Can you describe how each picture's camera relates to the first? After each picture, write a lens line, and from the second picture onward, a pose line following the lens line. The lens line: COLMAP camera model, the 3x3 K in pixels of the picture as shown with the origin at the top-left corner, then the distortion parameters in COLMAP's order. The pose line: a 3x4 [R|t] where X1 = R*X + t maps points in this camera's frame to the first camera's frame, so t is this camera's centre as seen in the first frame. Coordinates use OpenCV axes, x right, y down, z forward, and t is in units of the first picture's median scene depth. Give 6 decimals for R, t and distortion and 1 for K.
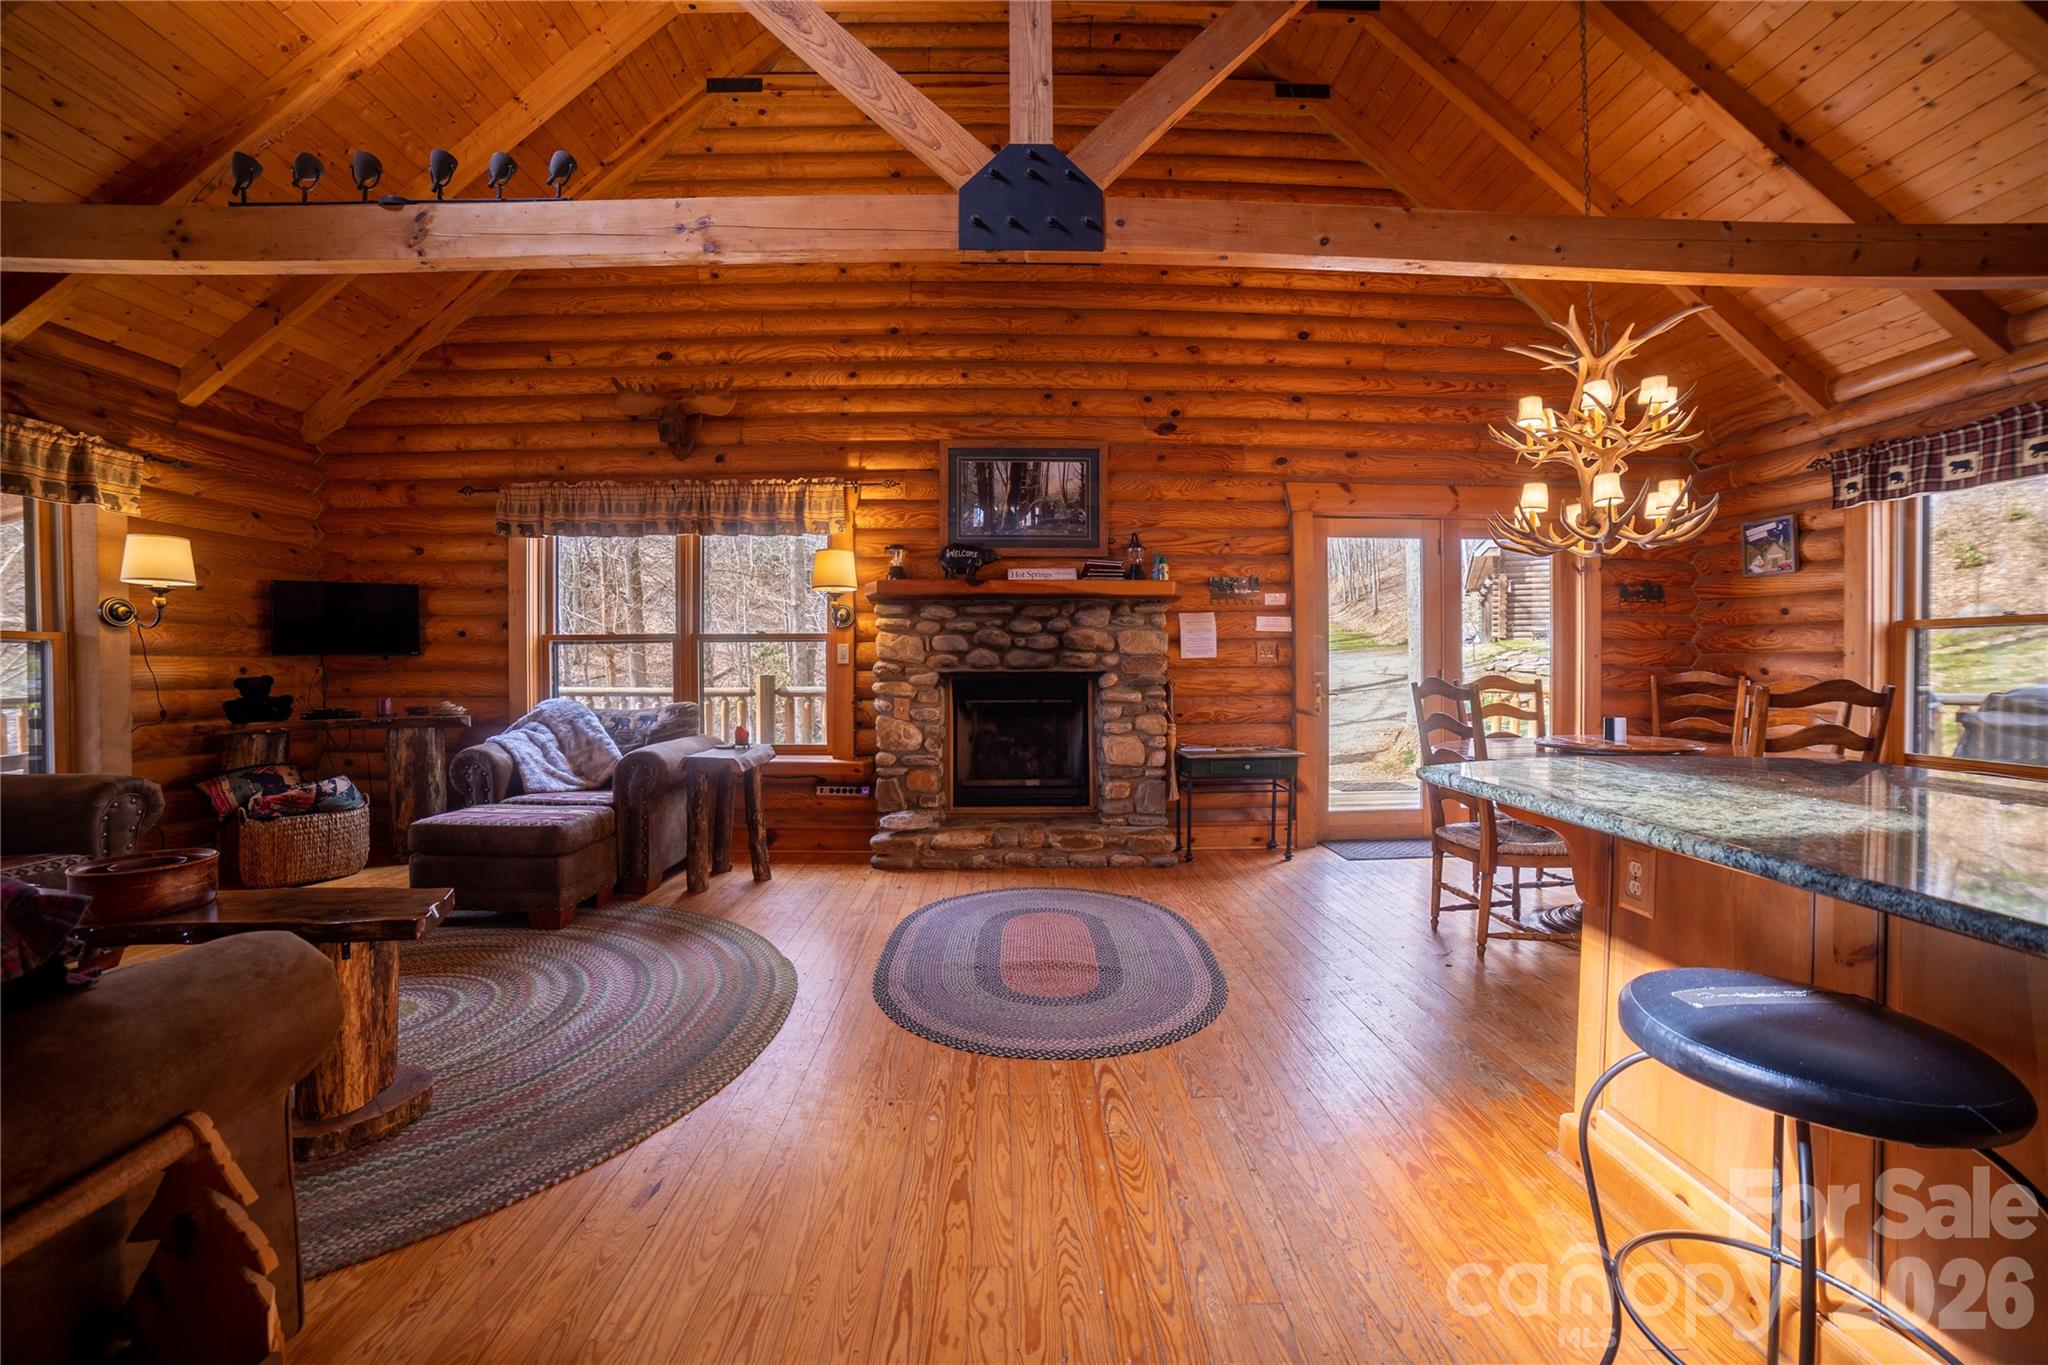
lens RADIAL K [[829.8, 0, 1009.6], [0, 829.8, 666.9], [0, 0, 1]] dist [-0.106989, 0.038767]
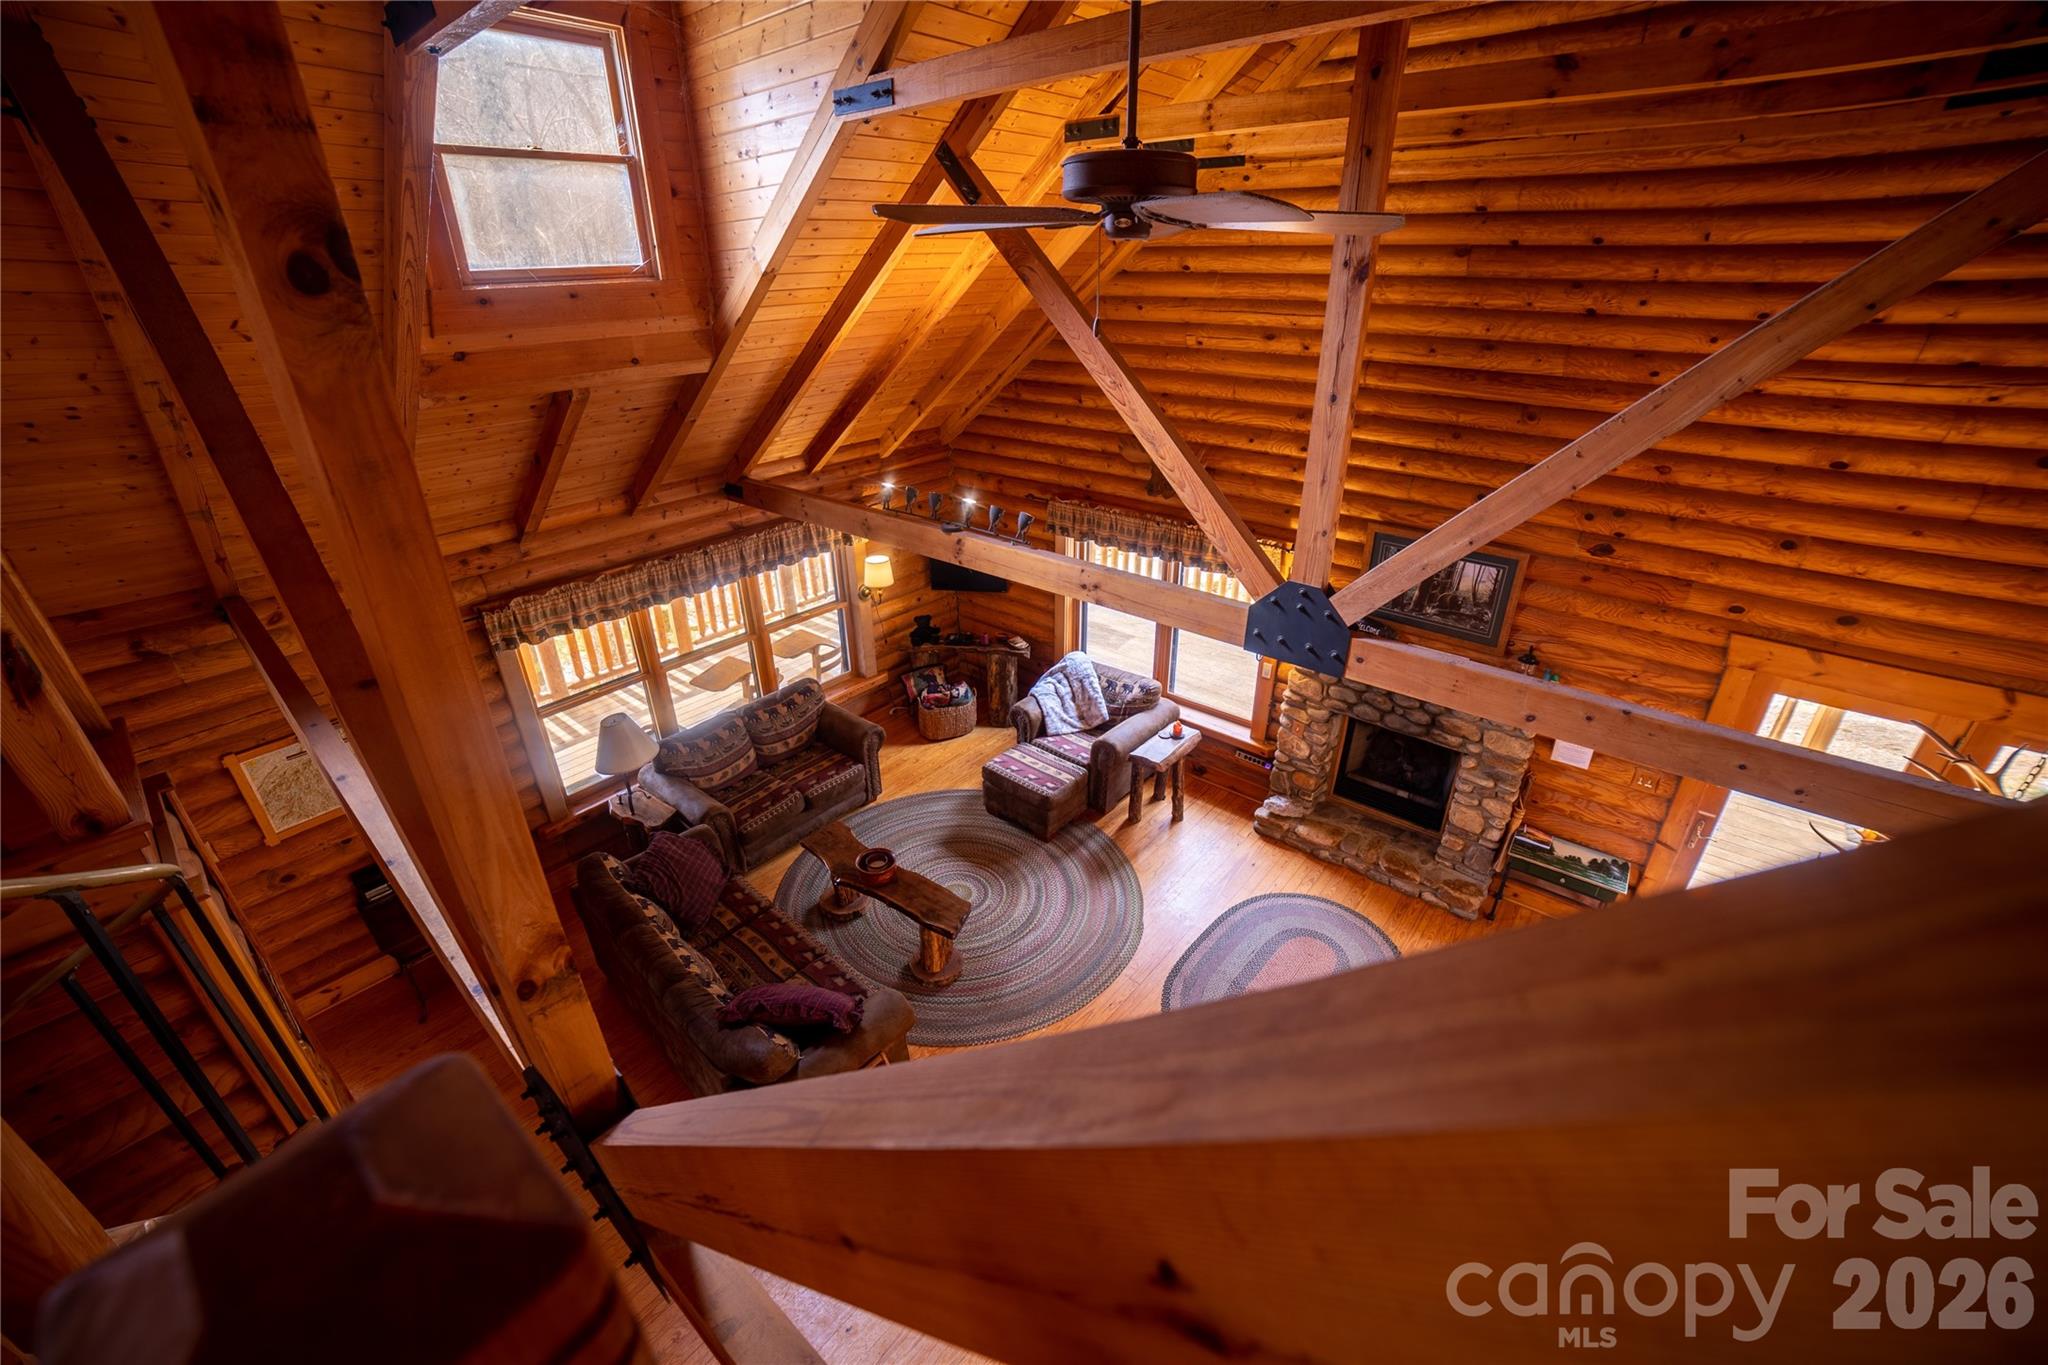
lens RADIAL K [[829.8, 0, 1009.6], [0, 829.8, 666.9], [0, 0, 1]] dist [-0.106989, 0.038767]
pose [[0.753417, 0.282015, -0.593995, 0.268345], [0.007422, 0.899651, 0.436547, -0.605629], [0.657501, -0.333311, 0.675719, -0.142958]]
